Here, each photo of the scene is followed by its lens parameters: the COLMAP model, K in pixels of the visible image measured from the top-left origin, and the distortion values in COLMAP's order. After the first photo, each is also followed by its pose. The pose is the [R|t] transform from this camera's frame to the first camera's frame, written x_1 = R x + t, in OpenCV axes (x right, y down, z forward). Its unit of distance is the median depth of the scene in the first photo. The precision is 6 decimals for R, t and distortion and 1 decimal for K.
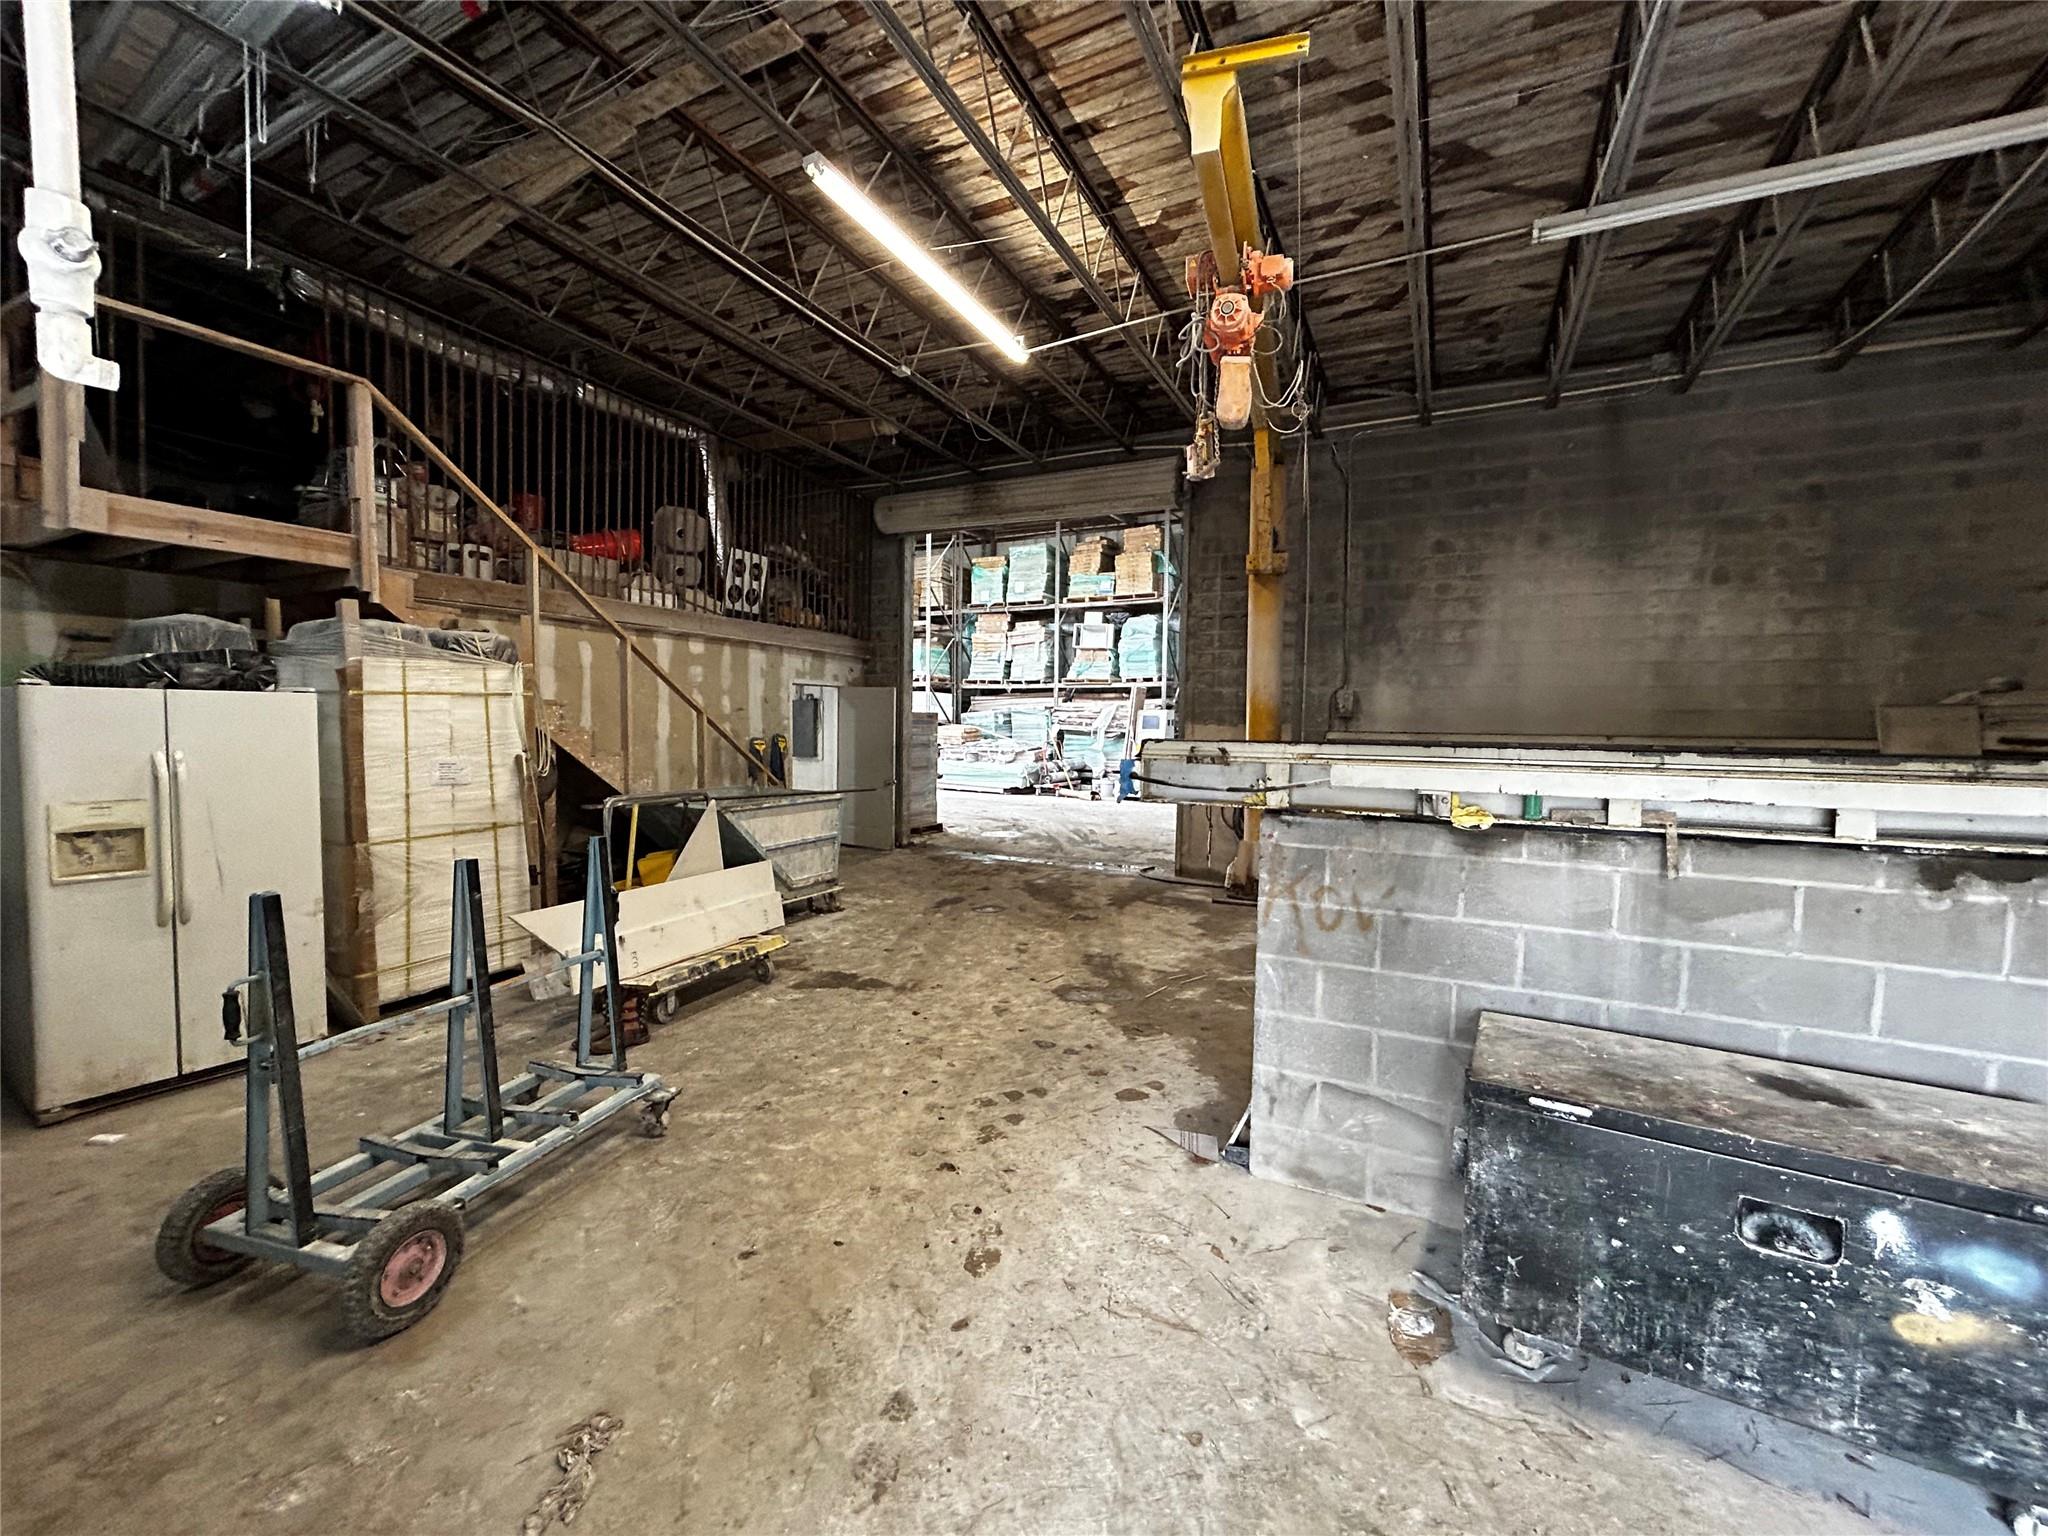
lens RADIAL K [[822.5, 0, 1021.5], [0, 822.5, 762.5], [0, 0, 1]] dist [-0.000060, 0.000144]
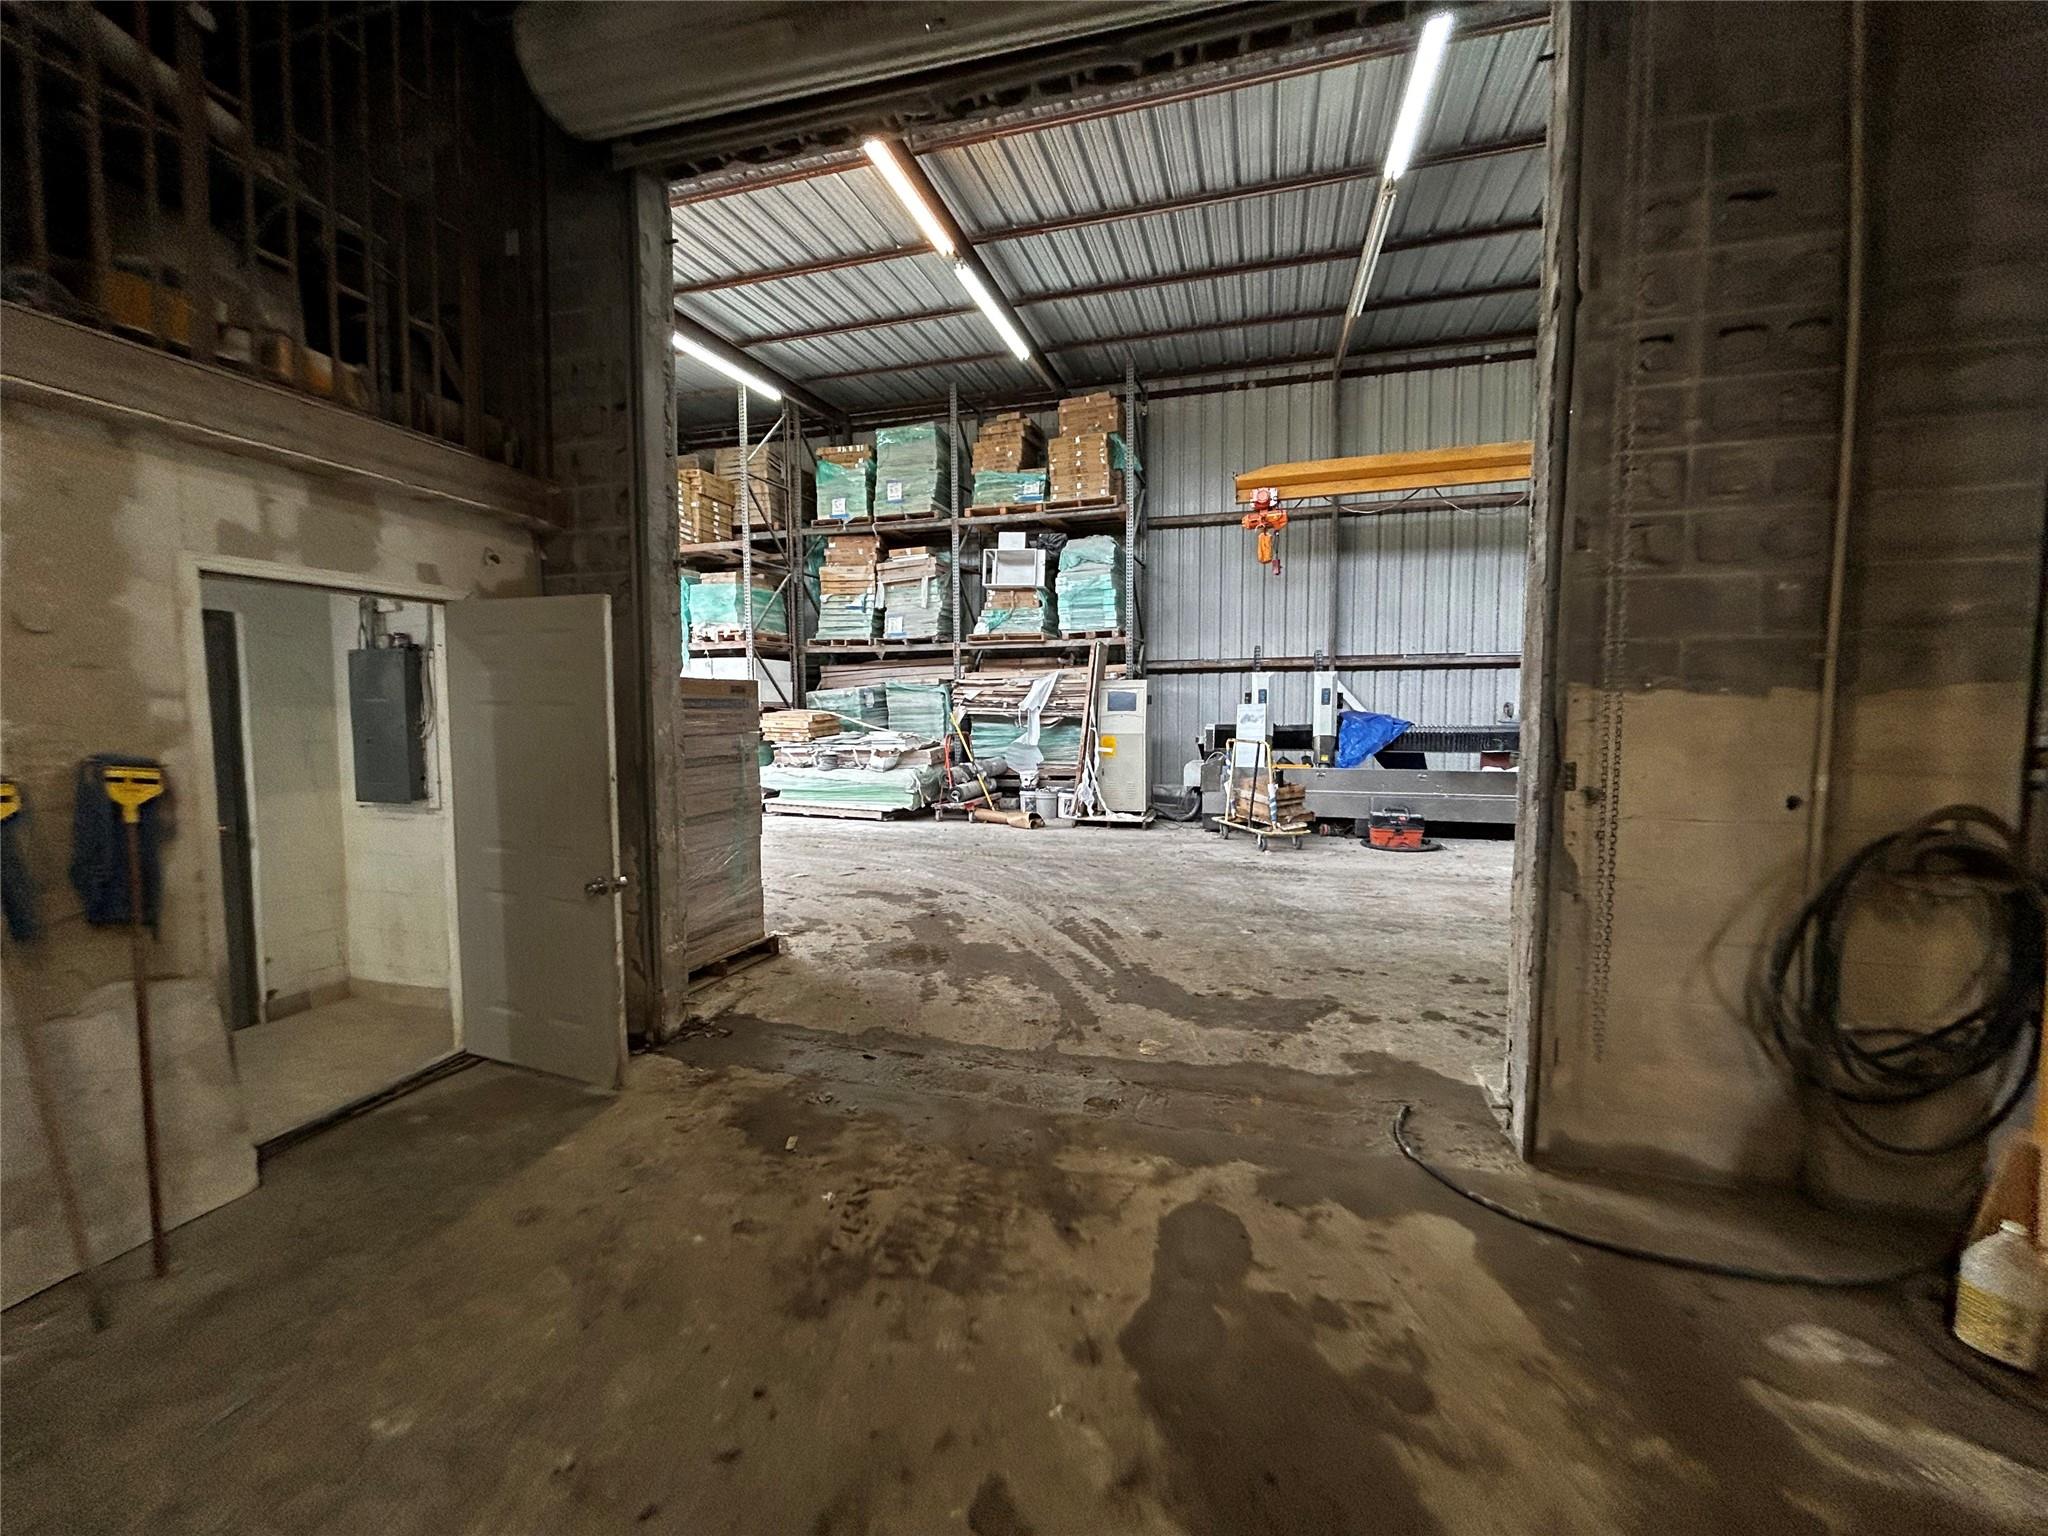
lens RADIAL K [[822.5, 0, 1021.5], [0, 822.5, 762.5], [0, 0, 1]] dist [-0.000060, 0.000144]
pose [[0.982210, -0.030125, 0.185356, -0.050759], [0.026390, 0.999397, 0.022587, -0.025845], [-0.185925, -0.017293, 0.982412, 0.590405]]
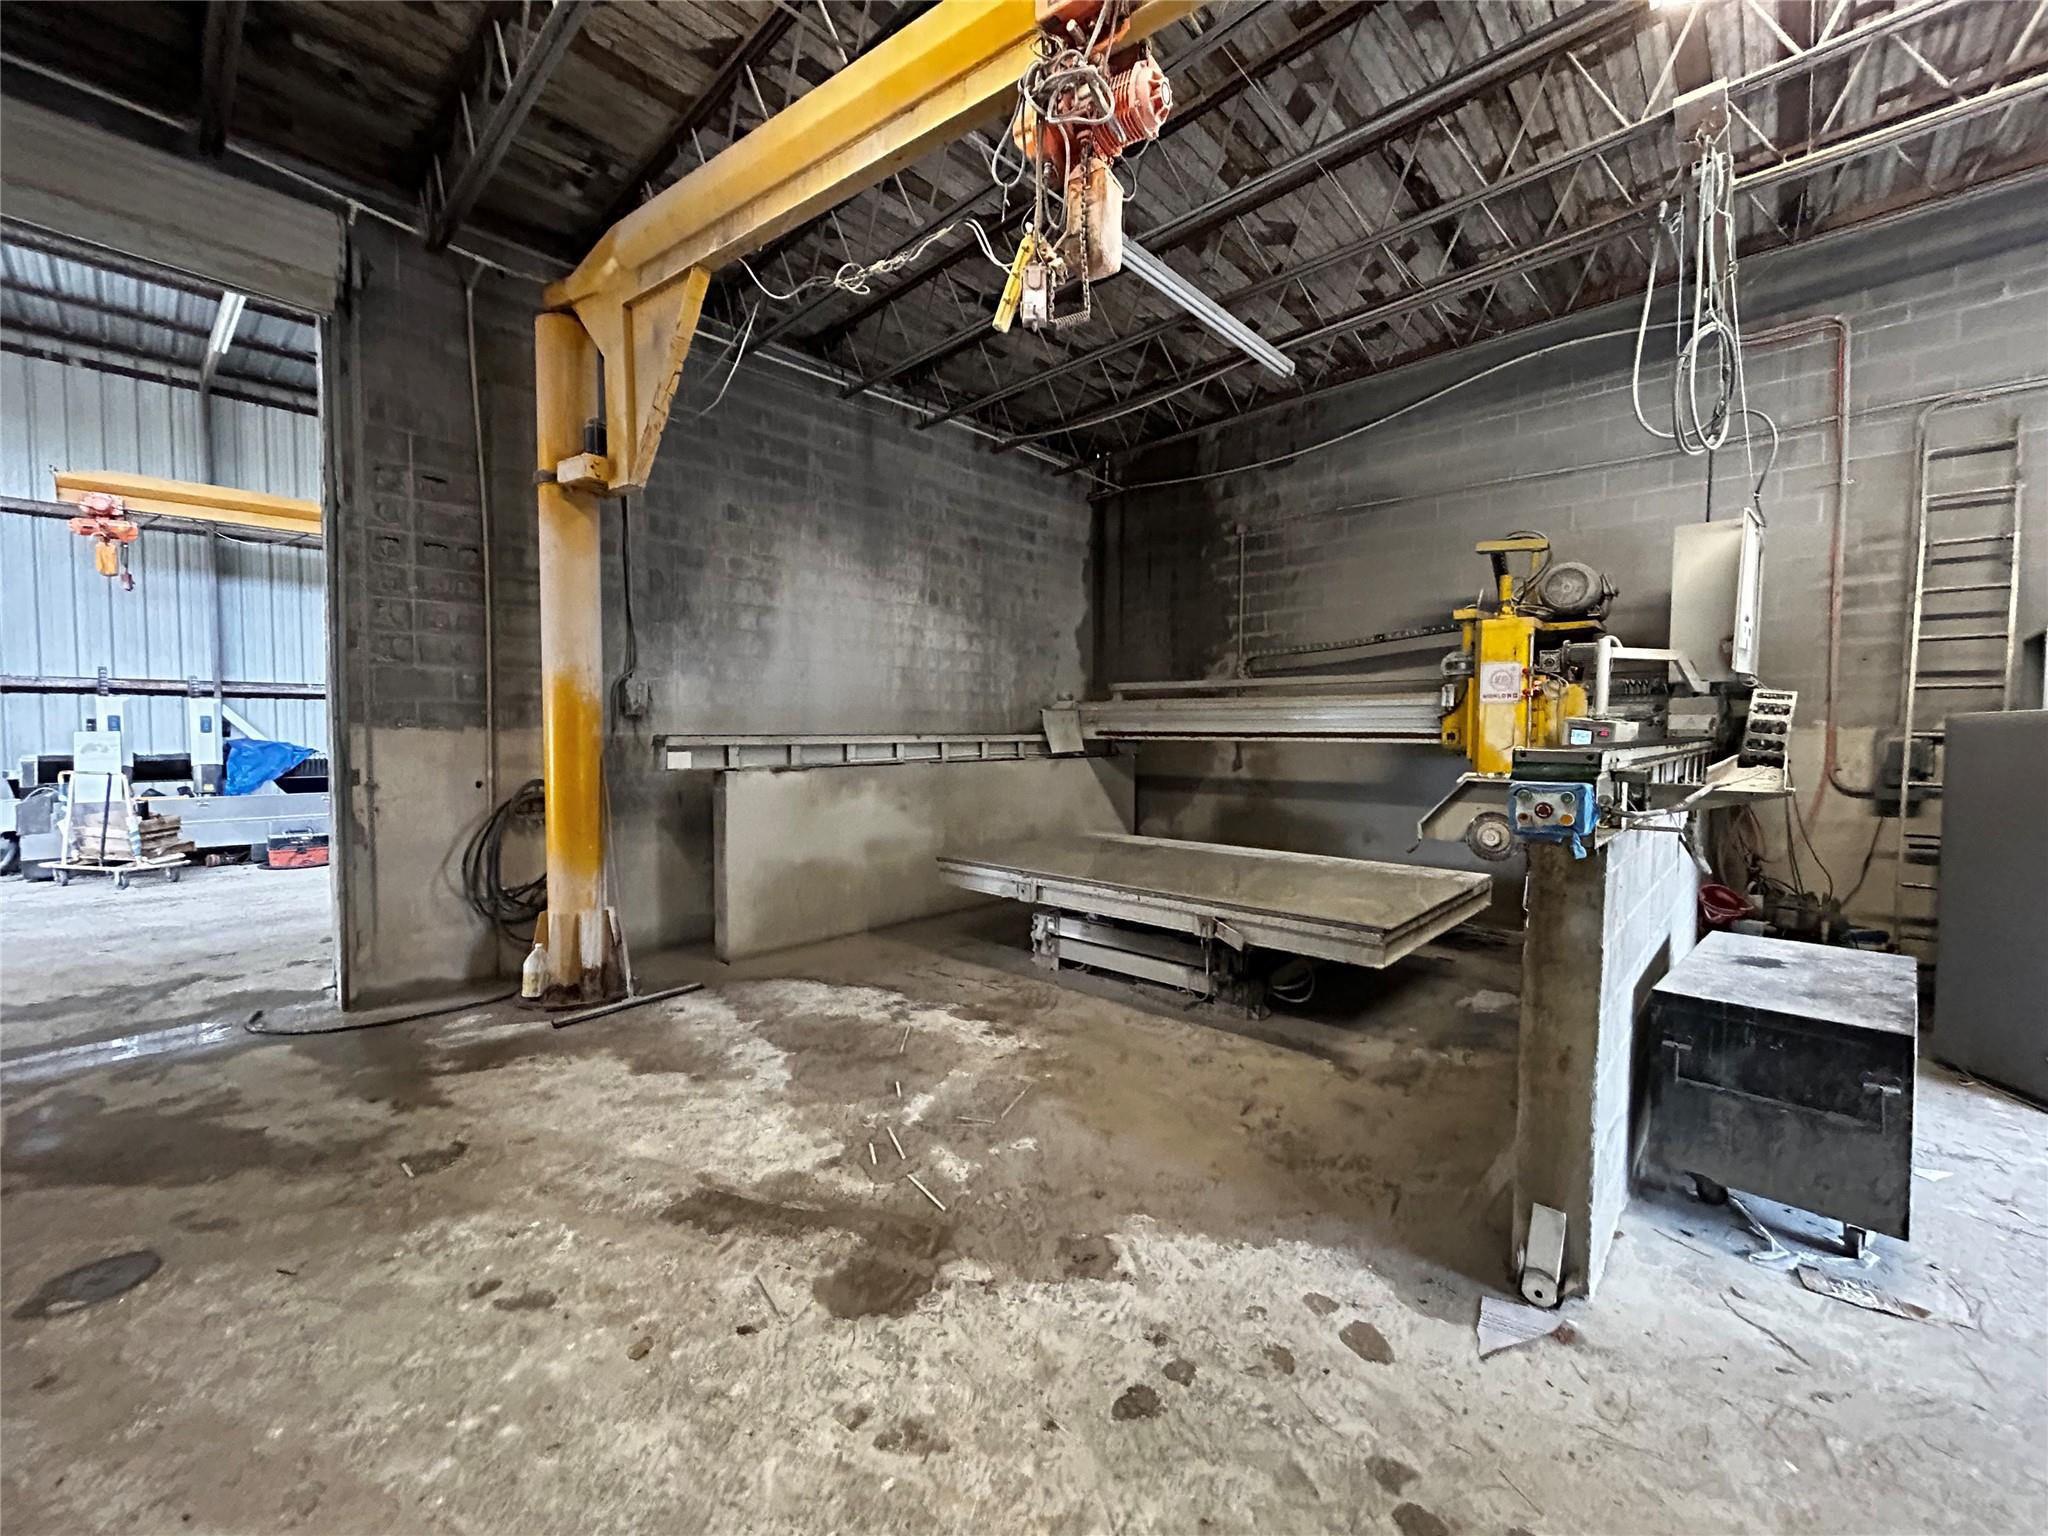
lens RADIAL K [[825.1, 0, 1020.0], [0, 825.1, 763.7], [0, 0, 1]] dist [-0.000566, -0.000448]
pose [[0.271246, -0.051171, 0.961149, -0.162436], [0.050275, 0.997976, 0.038943, -0.017832], [-0.961196, 0.037758, 0.273269, 0.349788]]
